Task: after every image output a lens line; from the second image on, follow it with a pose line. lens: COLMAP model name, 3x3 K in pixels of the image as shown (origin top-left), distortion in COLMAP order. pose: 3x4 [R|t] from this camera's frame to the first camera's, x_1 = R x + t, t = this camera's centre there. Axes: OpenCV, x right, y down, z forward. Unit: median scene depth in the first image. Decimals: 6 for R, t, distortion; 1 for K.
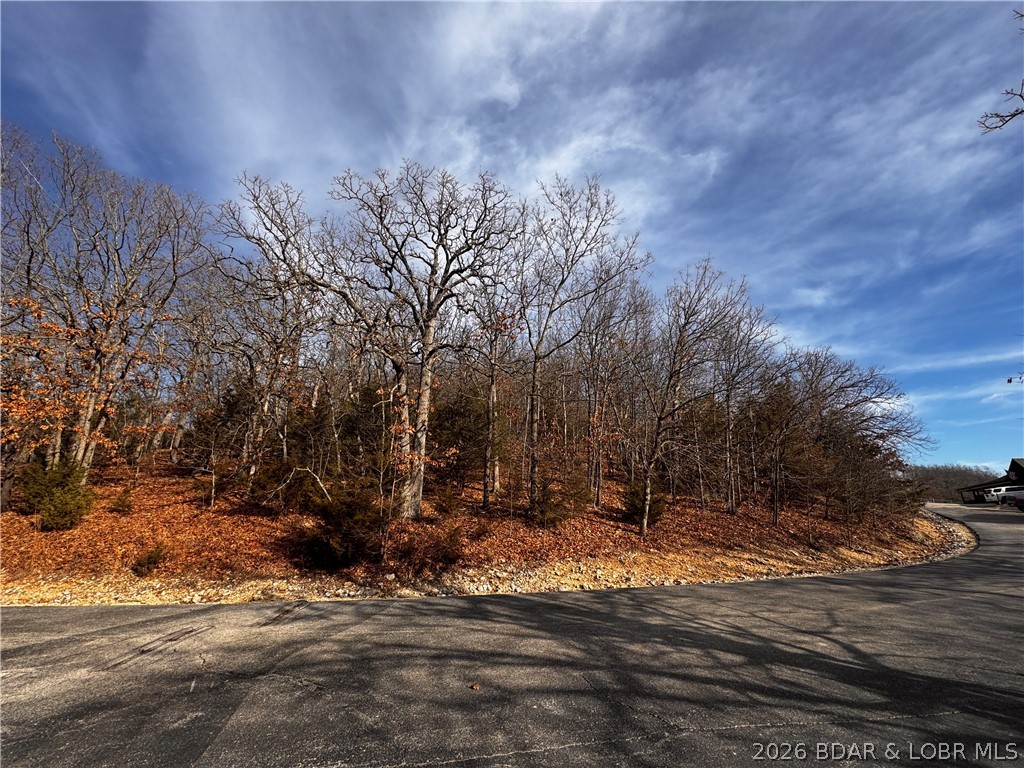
lens RADIAL K [[410.5, 0, 512.0], [0, 410.5, 384.0], [0, 0, 1]] dist [-0.001252, 0.000007]
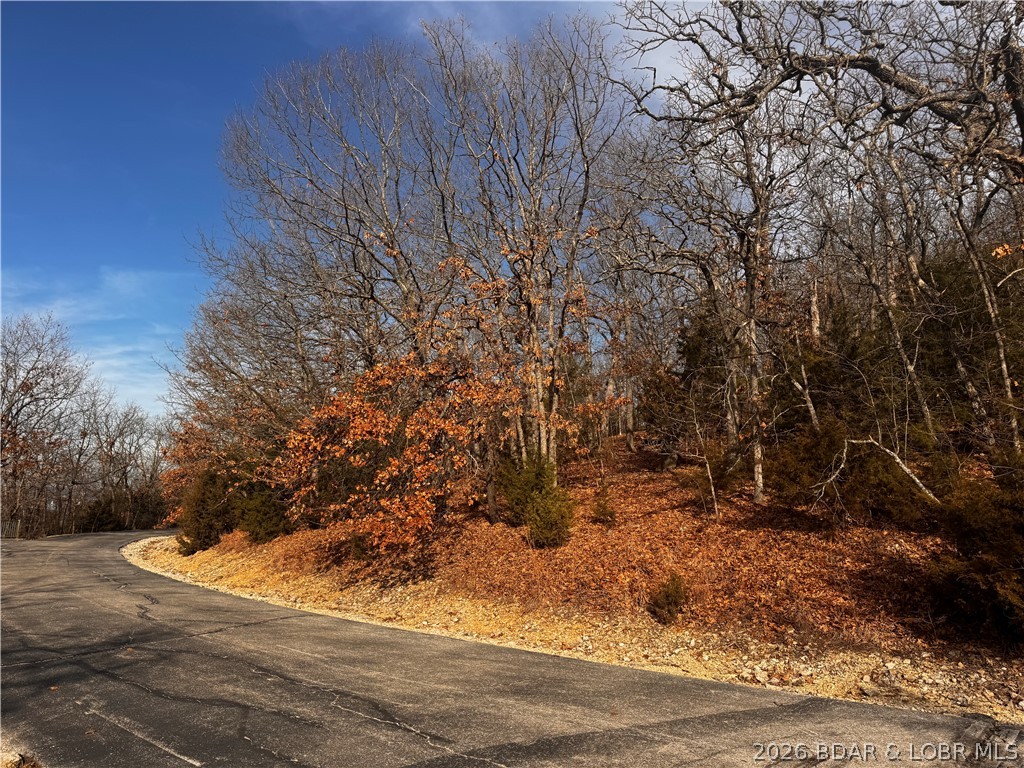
lens RADIAL K [[723.1, 0, 512.0], [0, 723.1, 384.0], [0, 0, 1]] dist [0.075527, -0.099268]
pose [[0.671879, -0.139597, -0.727387, -0.130647], [0.222936, 0.974650, 0.018873, 0.024930], [0.706313, -0.174841, 0.685968, 0.086583]]
